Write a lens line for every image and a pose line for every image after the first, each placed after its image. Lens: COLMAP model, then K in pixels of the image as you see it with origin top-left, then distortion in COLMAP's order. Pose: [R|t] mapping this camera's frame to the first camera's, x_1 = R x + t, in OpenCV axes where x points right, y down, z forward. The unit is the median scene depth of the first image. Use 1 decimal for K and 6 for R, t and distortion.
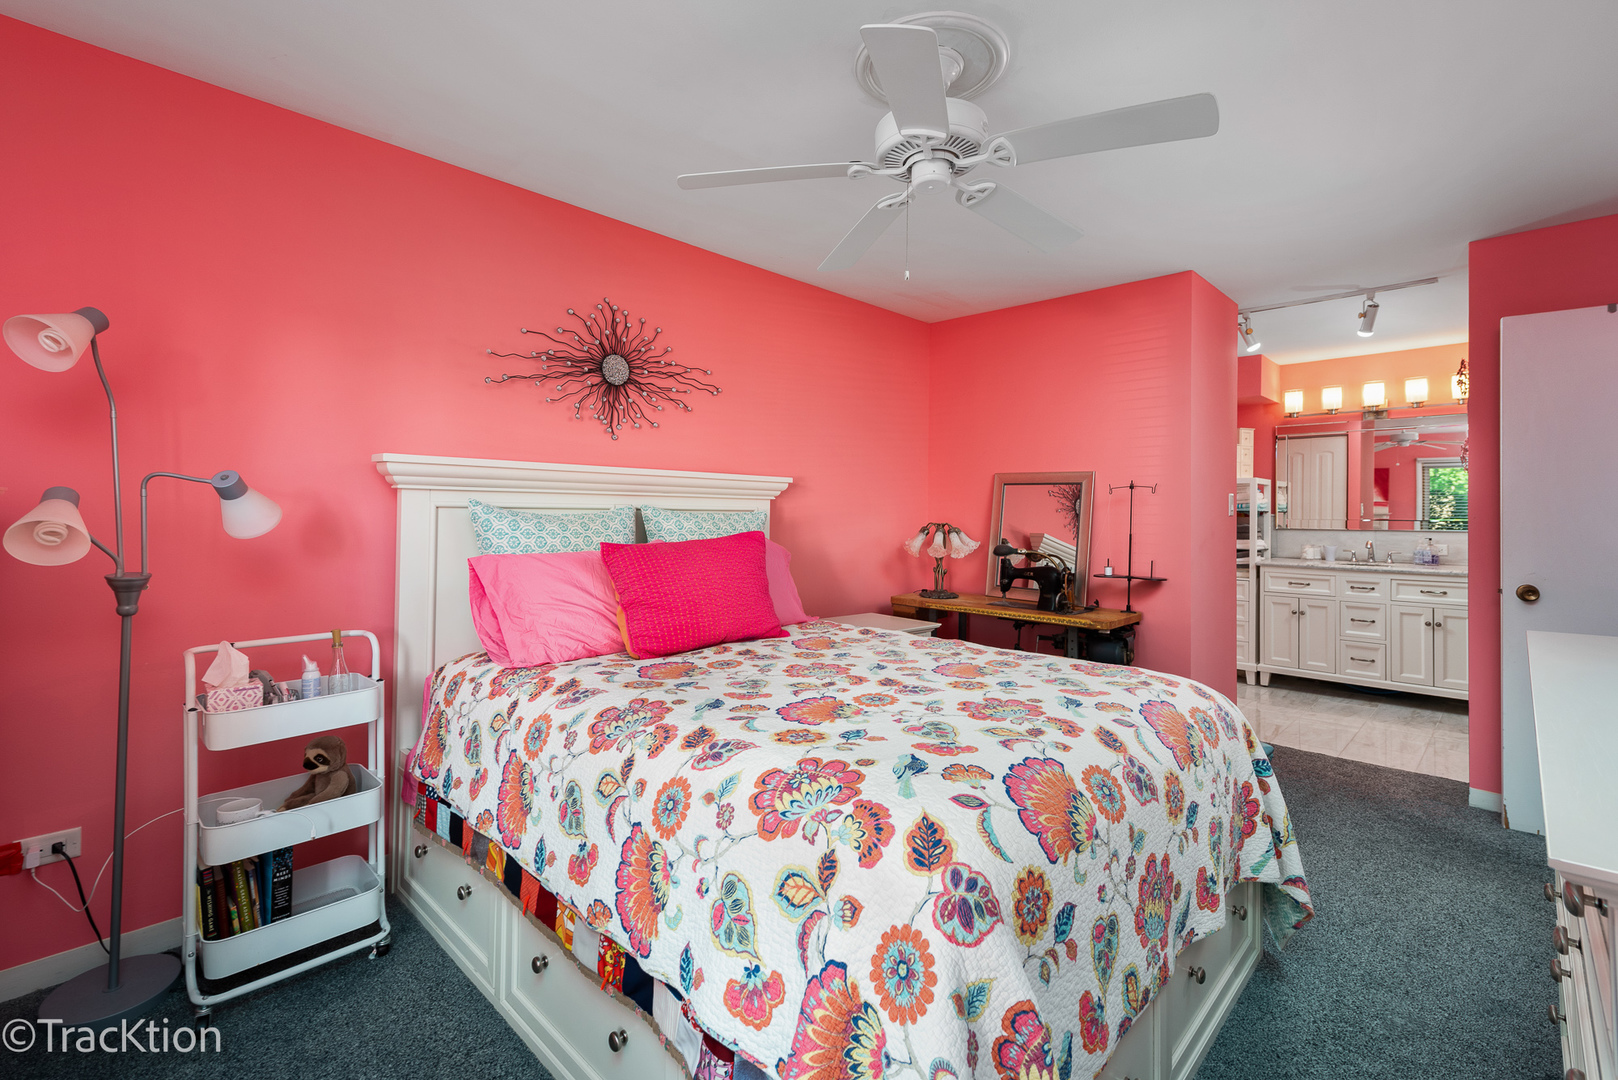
lens RADIAL K [[720.7, 0, 814.5], [0, 720.7, 509.2], [0, 0, 1]] dist [0.003967, -0.000016]
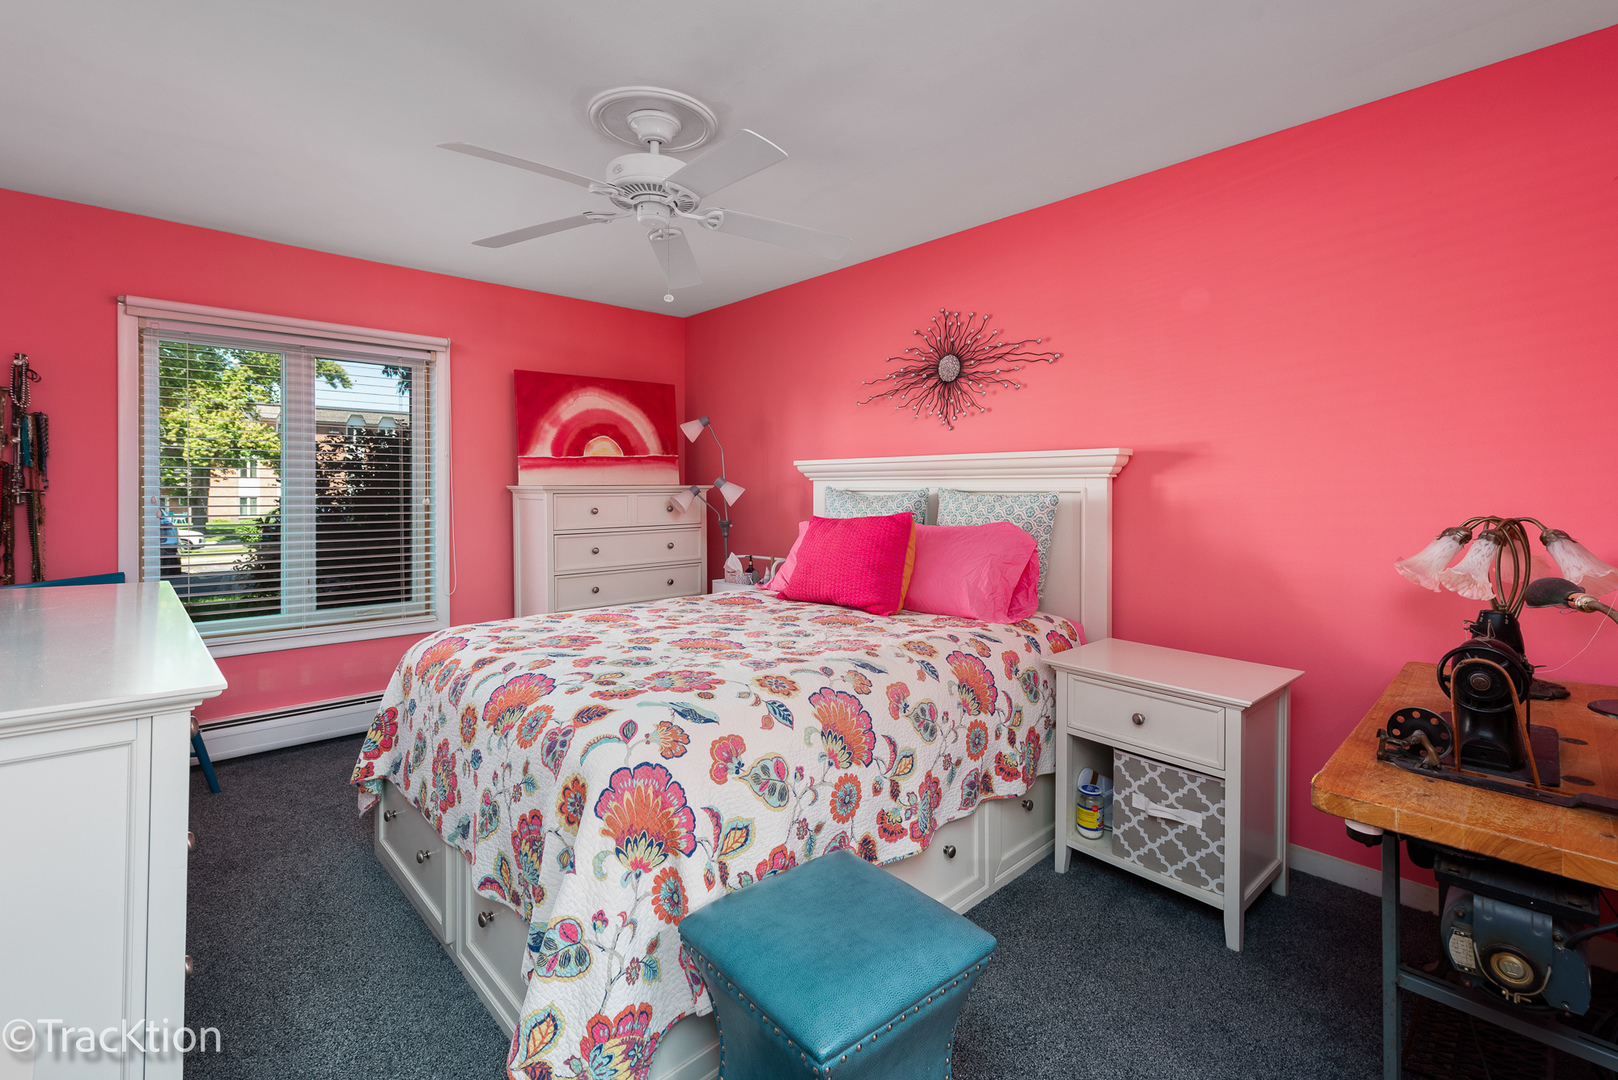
lens RADIAL K [[720.7, 0, 814.5], [0, 720.7, 509.2], [0, 0, 1]] dist [0.003967, -0.000016]
pose [[-0.029155, 0.017183, -0.999427, 0.874241], [0.005014, 0.999842, 0.017043, 0.007484], [0.999562, -0.004514, -0.029237, 0.829081]]
